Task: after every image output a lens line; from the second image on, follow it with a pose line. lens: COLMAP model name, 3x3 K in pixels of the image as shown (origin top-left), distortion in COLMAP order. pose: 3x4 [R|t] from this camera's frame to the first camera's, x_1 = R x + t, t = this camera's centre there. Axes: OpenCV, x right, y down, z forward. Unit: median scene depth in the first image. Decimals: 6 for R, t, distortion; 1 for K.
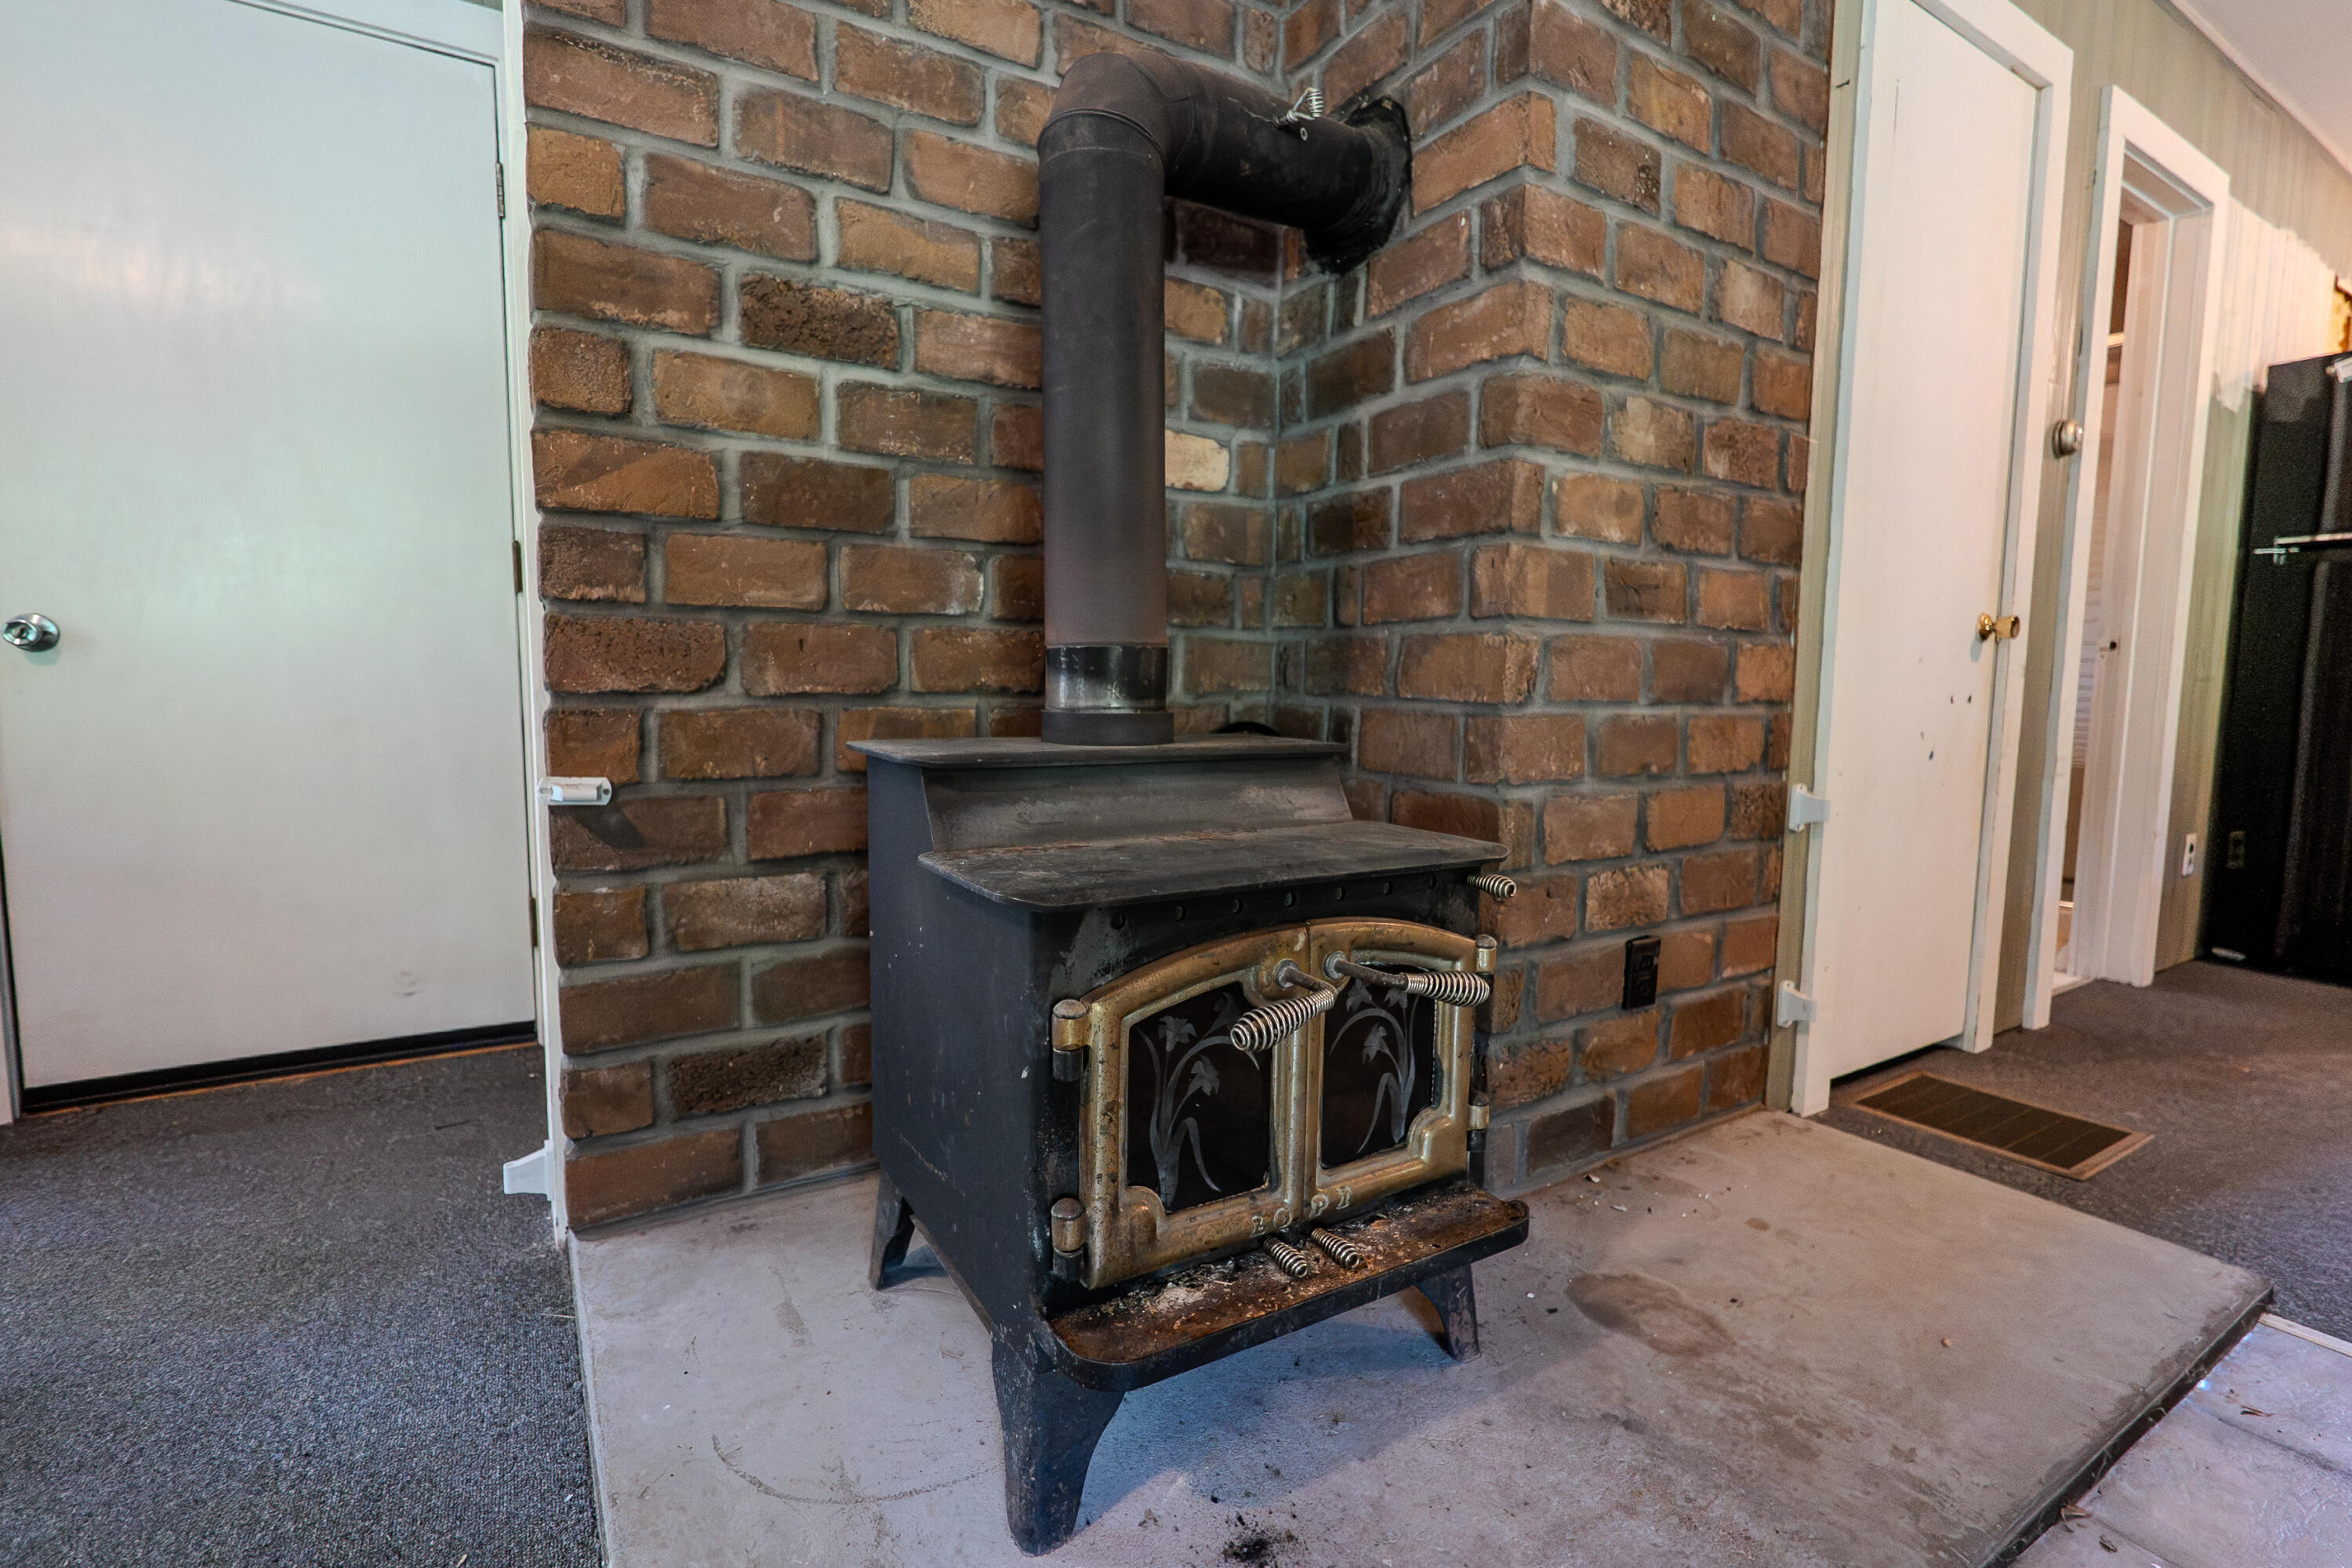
lens RADIAL K [[1068.4, 0, 1175.2], [0, 1068.4, 775.2], [0, 0, 1]] dist [-0.009721, 0.001343]
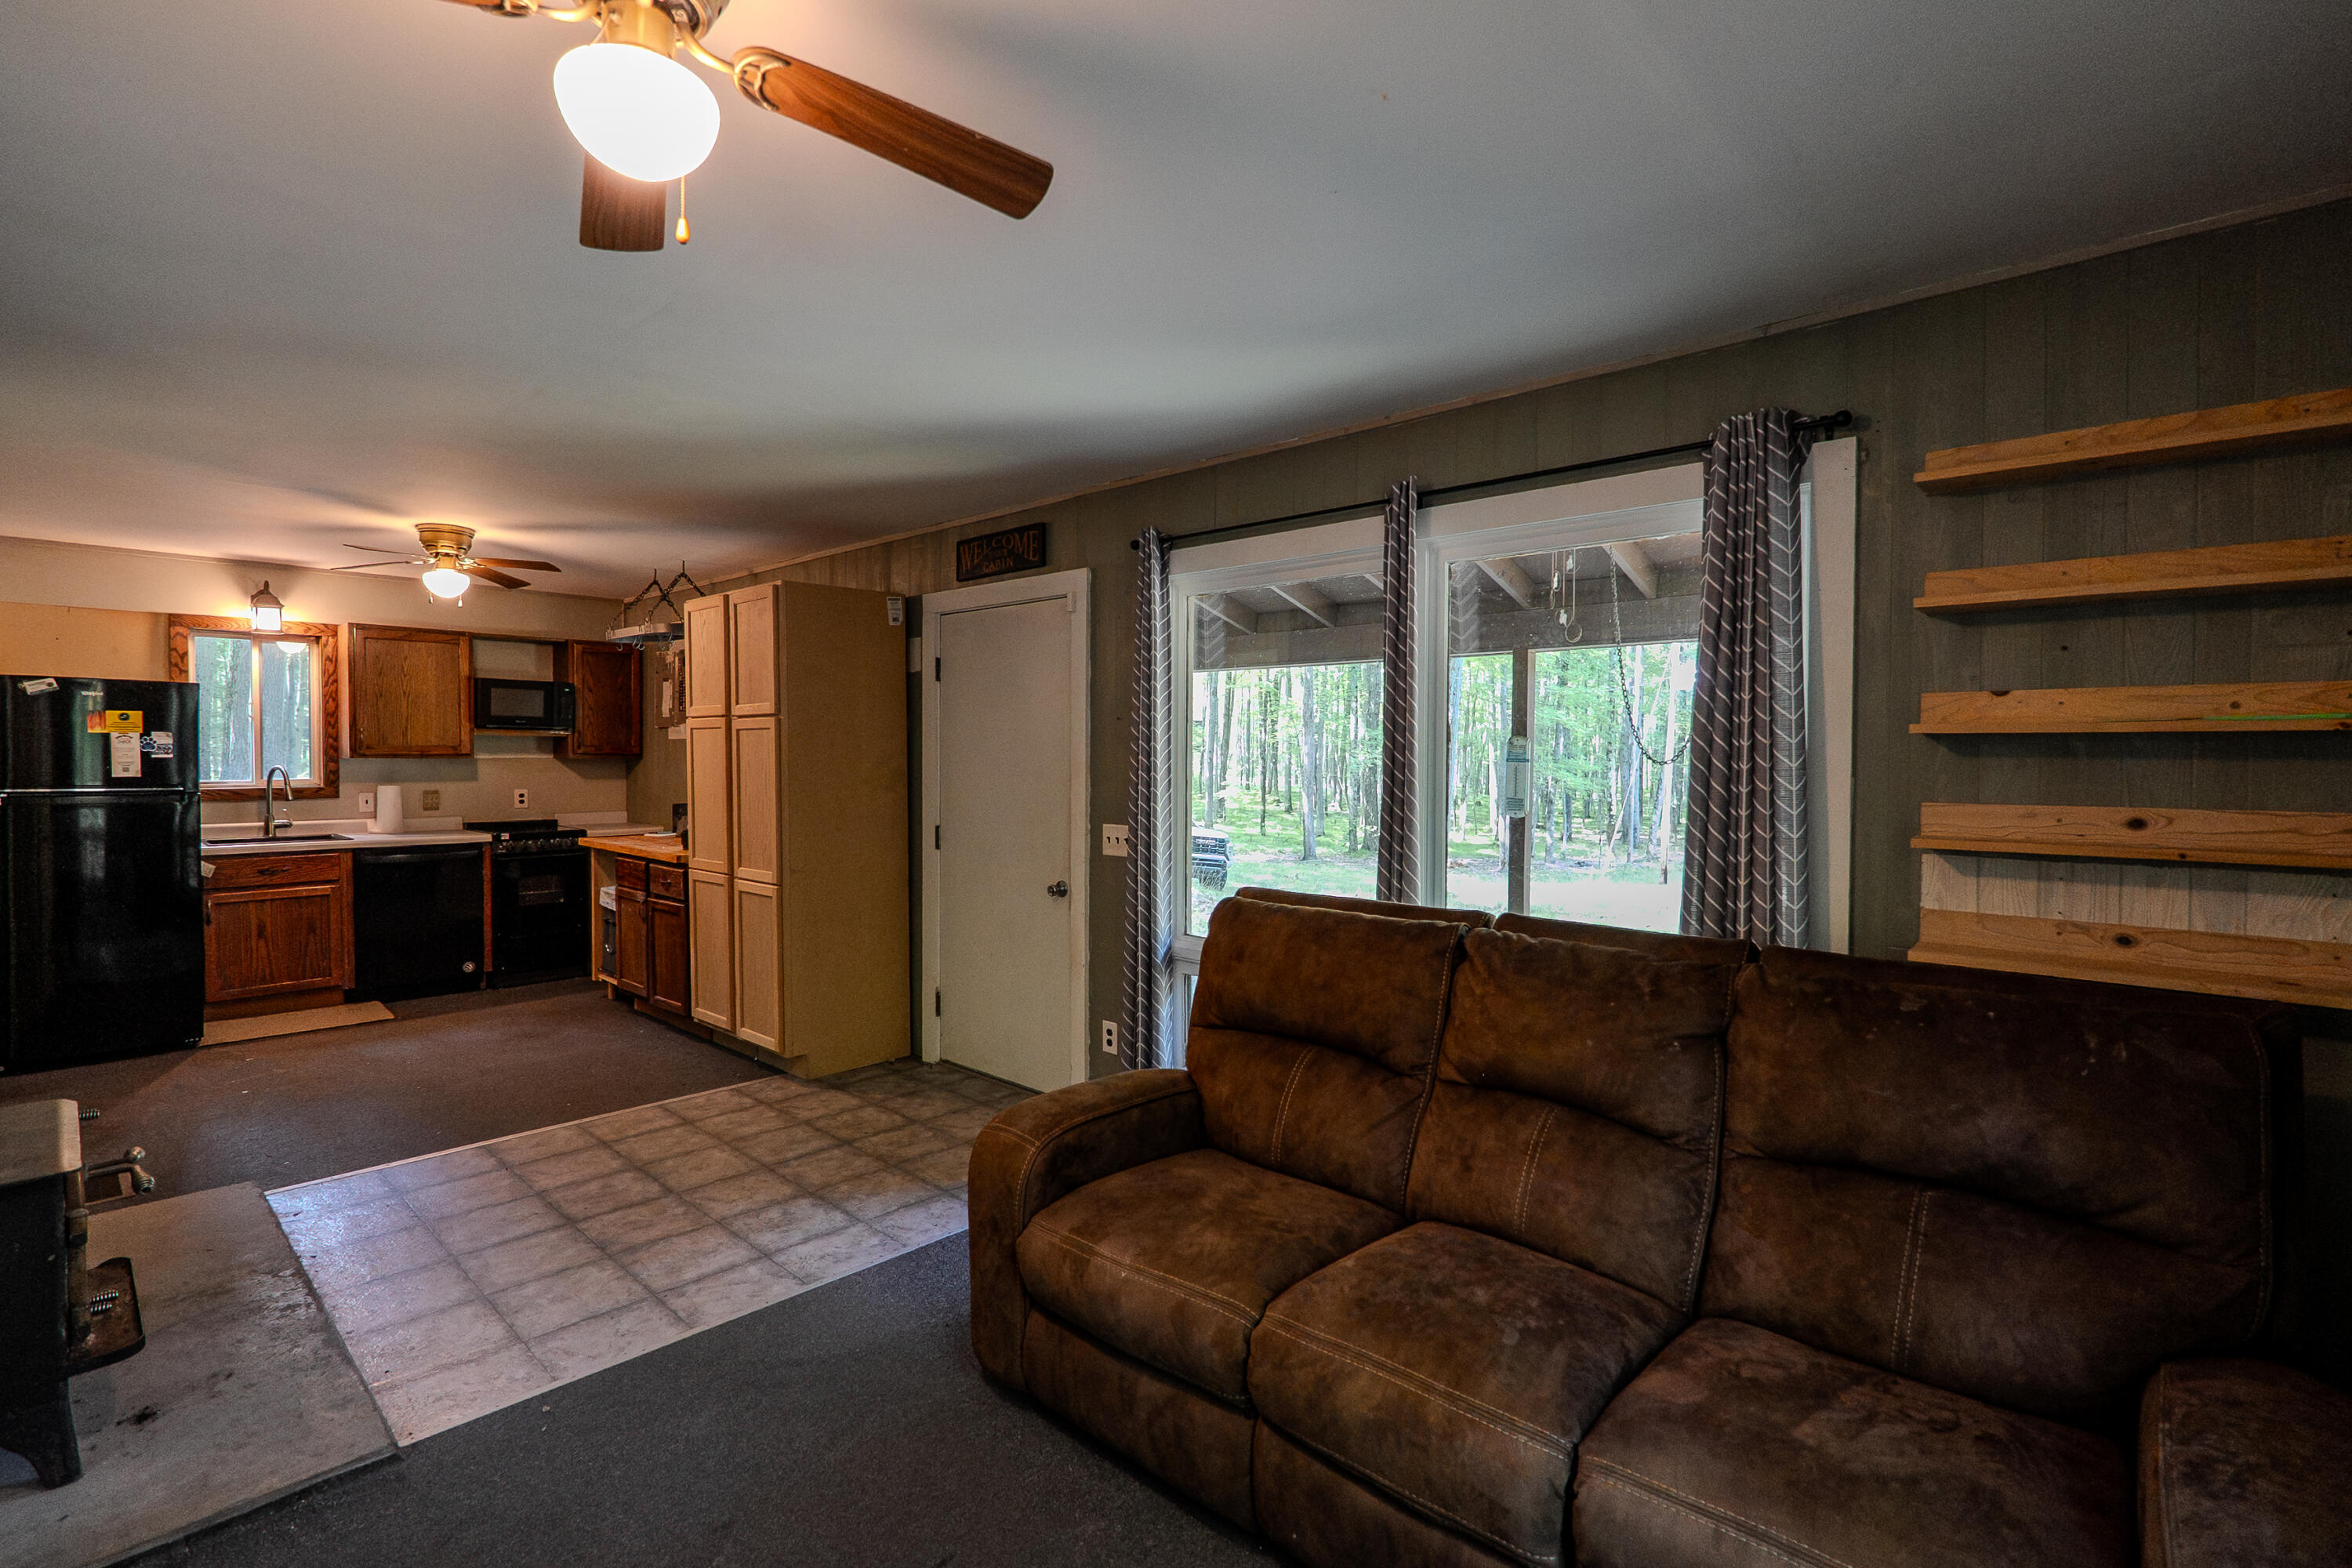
lens RADIAL K [[1068.4, 0, 1175.2], [0, 1068.4, 775.2], [0, 0, 1]] dist [-0.009721, 0.001343]
pose [[-0.269831, -0.033075, 0.962339, -1.743769], [0.079853, 0.995199, 0.056595, -0.395139], [-0.959591, 0.092117, -0.265895, -0.434131]]
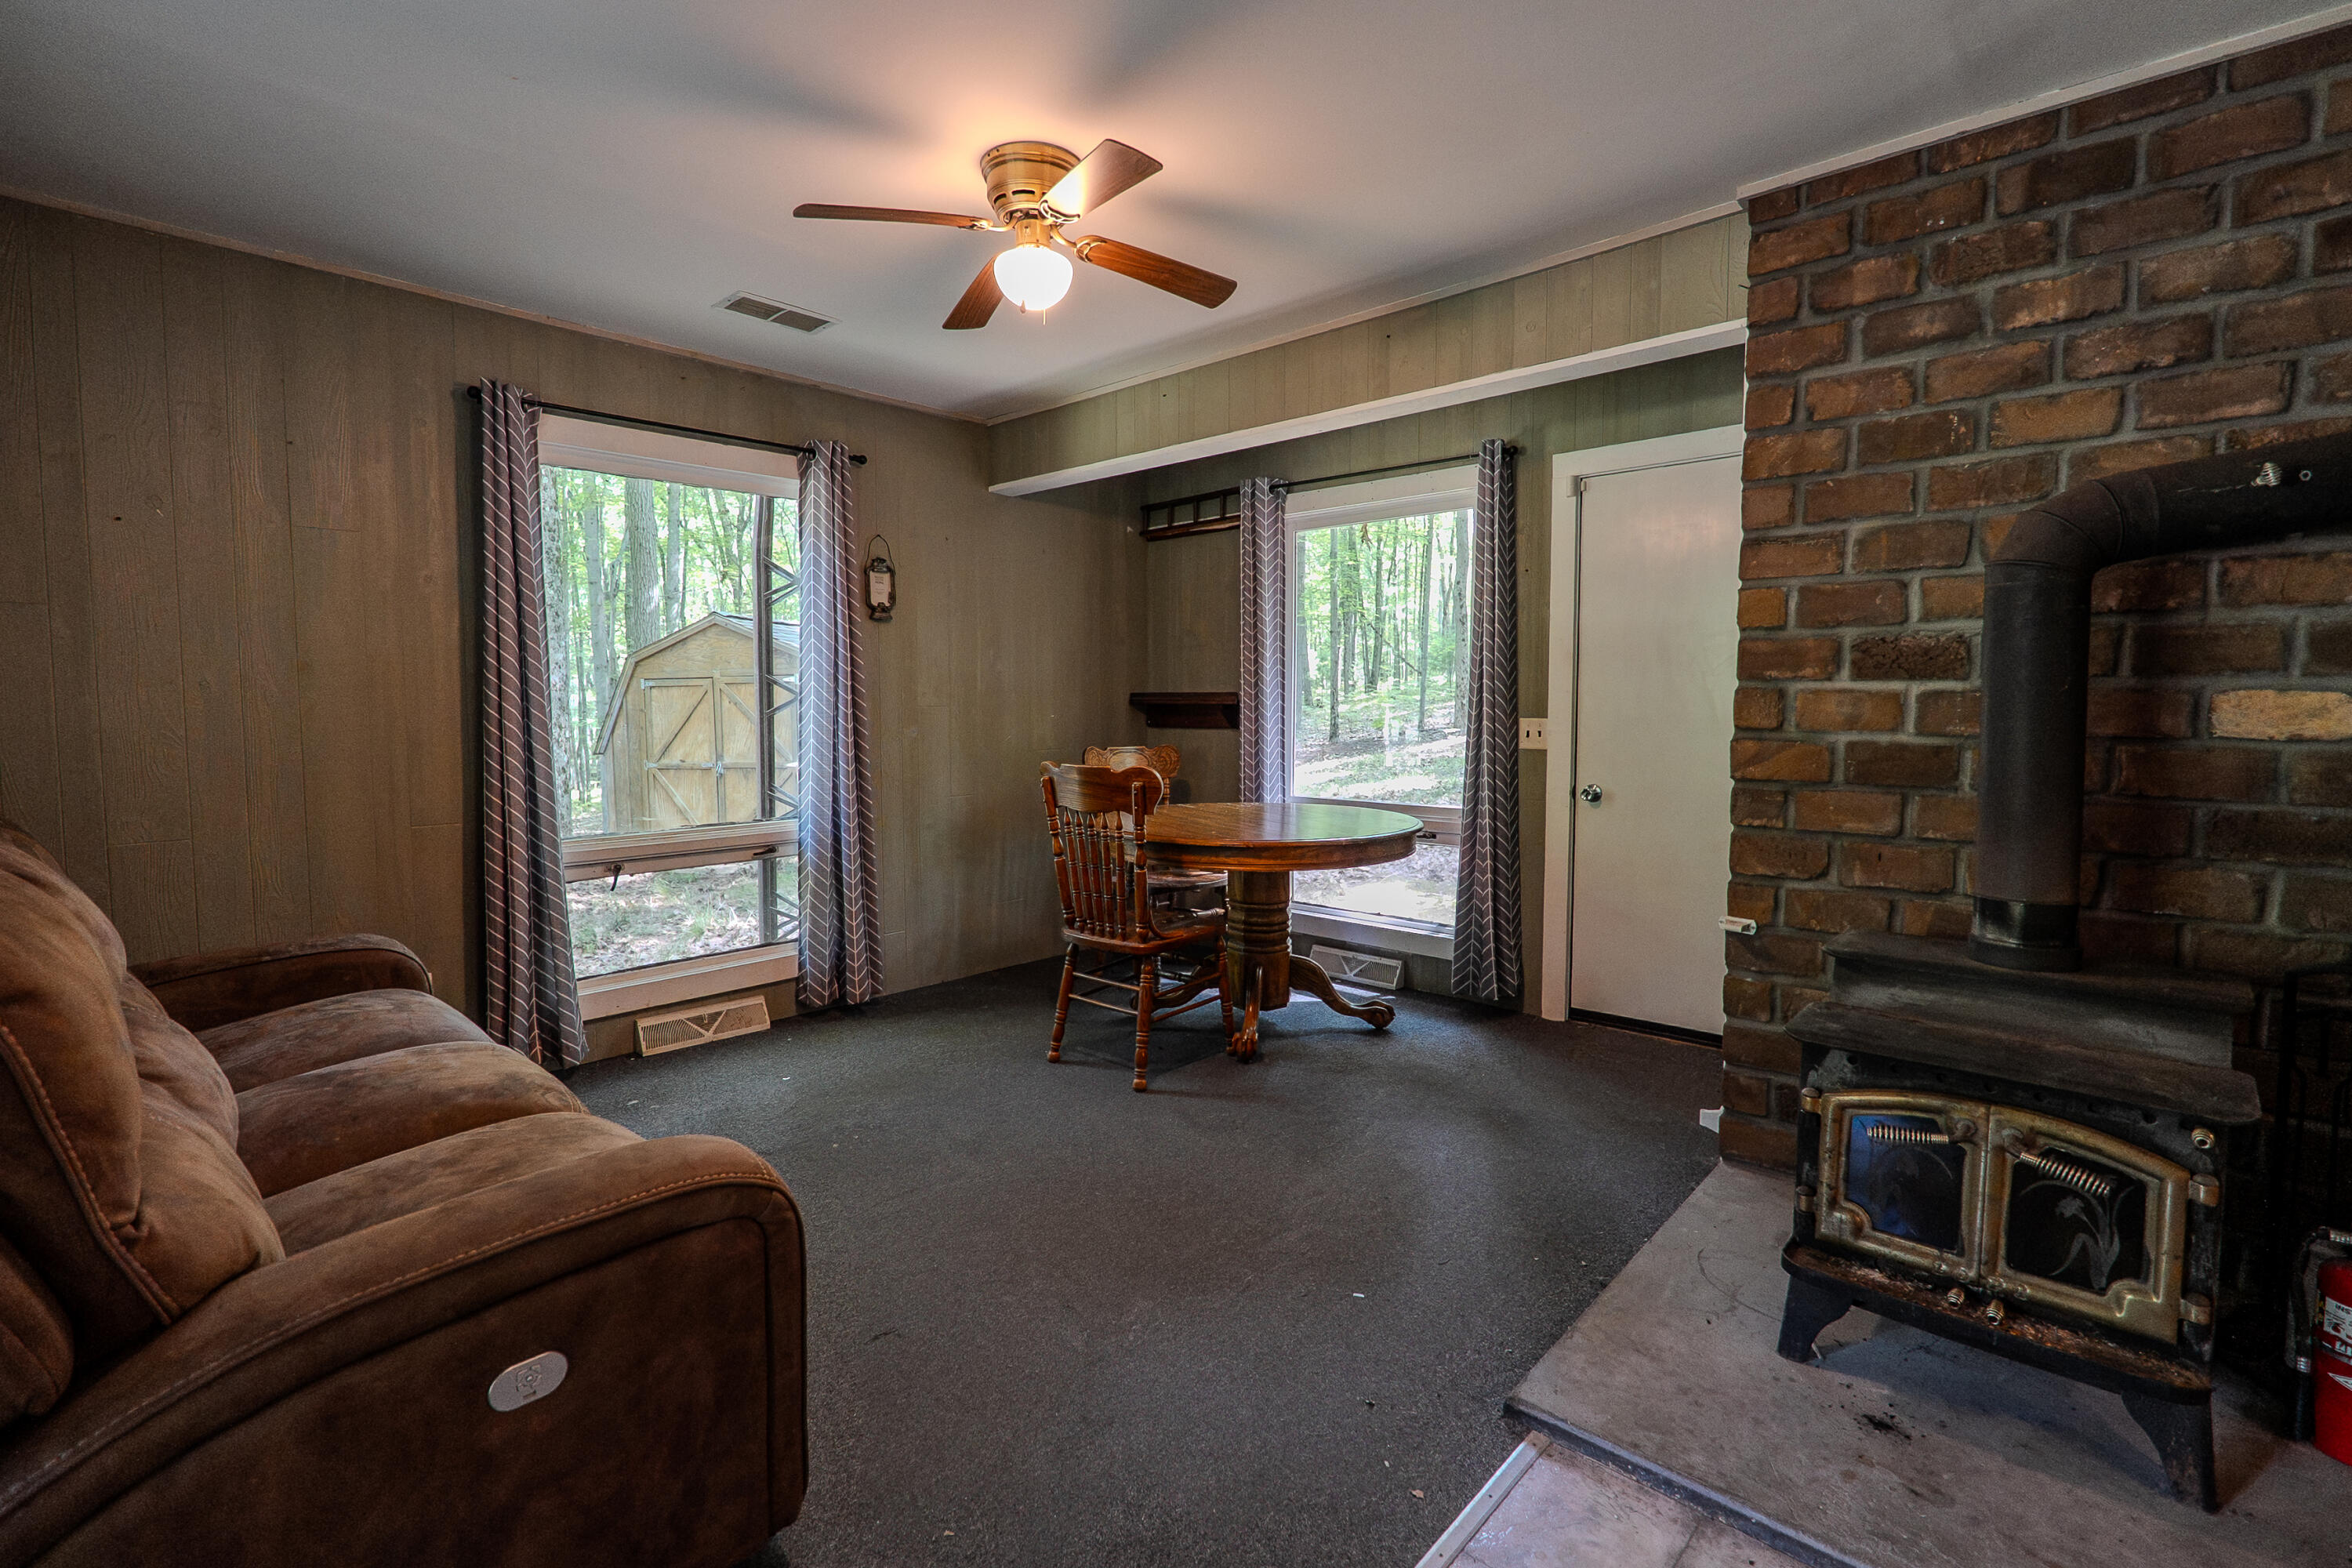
lens RADIAL K [[1068.4, 0, 1175.2], [0, 1068.4, 775.2], [0, 0, 1]] dist [-0.009721, 0.001343]
pose [[0.267568, 0.055102, -0.961962, 0.934607], [-0.083376, 0.995943, 0.033858, -0.220040], [0.959925, 0.071145, 0.271077, -0.474658]]
